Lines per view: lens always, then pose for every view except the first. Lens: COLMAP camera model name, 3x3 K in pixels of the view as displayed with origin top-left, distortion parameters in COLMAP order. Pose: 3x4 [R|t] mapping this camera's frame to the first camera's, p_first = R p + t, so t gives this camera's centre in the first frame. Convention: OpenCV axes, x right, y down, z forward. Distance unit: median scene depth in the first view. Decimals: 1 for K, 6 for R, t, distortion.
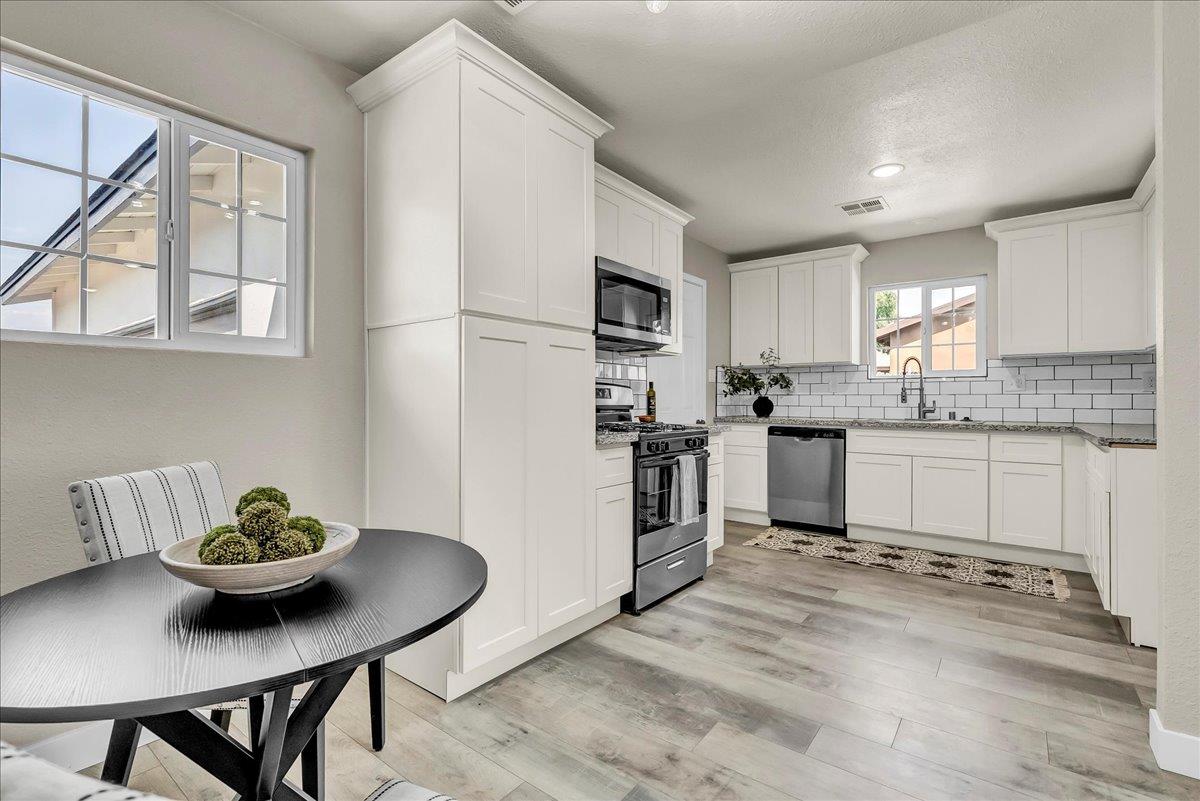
lens RADIAL K [[545.8, 0, 601.6], [0, 545.8, 395.4], [0, 0, 1]] dist [-0.001807, 0.000303]
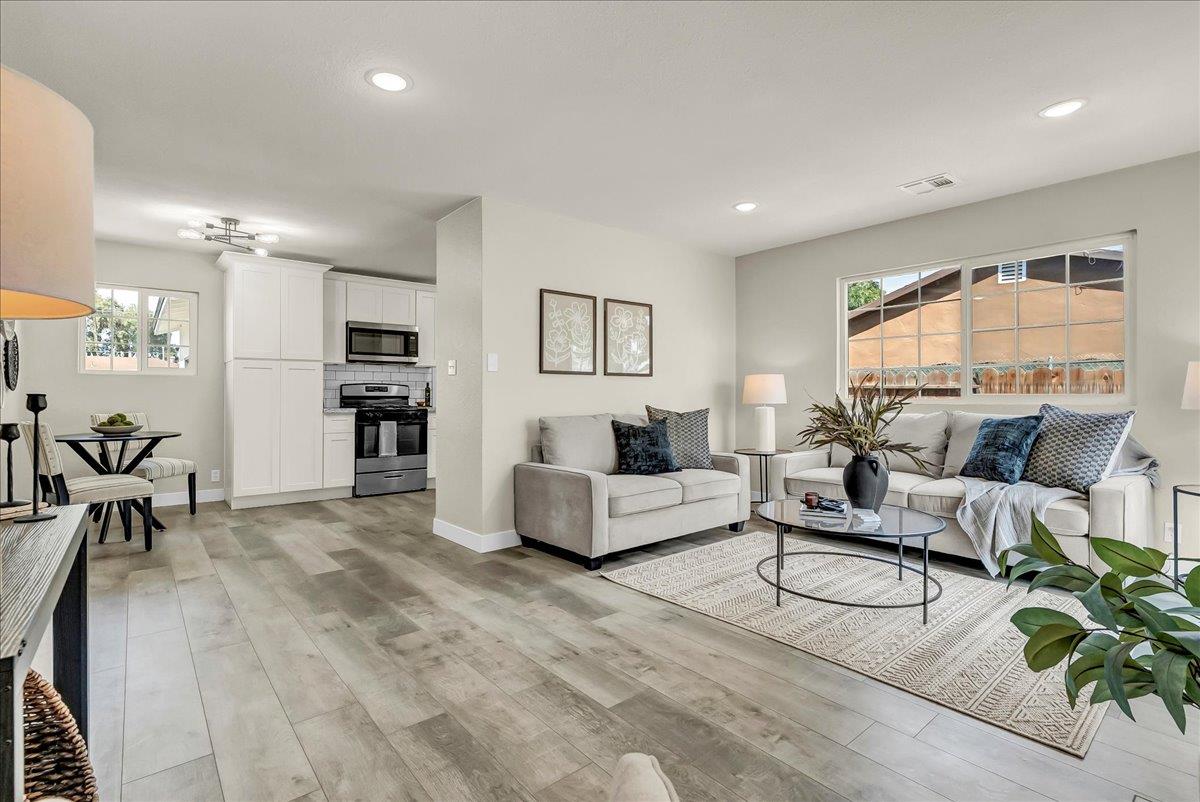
lens RADIAL K [[552.6, 0, 602.1], [0, 552.6, 397.1], [0, 0, 1]] dist [-0.015010, 0.005493]
pose [[0.976962, -0.003700, -0.213382, 1.403919], [0.005416, 0.999958, 0.007459, 0.016168], [0.213345, -0.008443, 0.976940, -0.827016]]
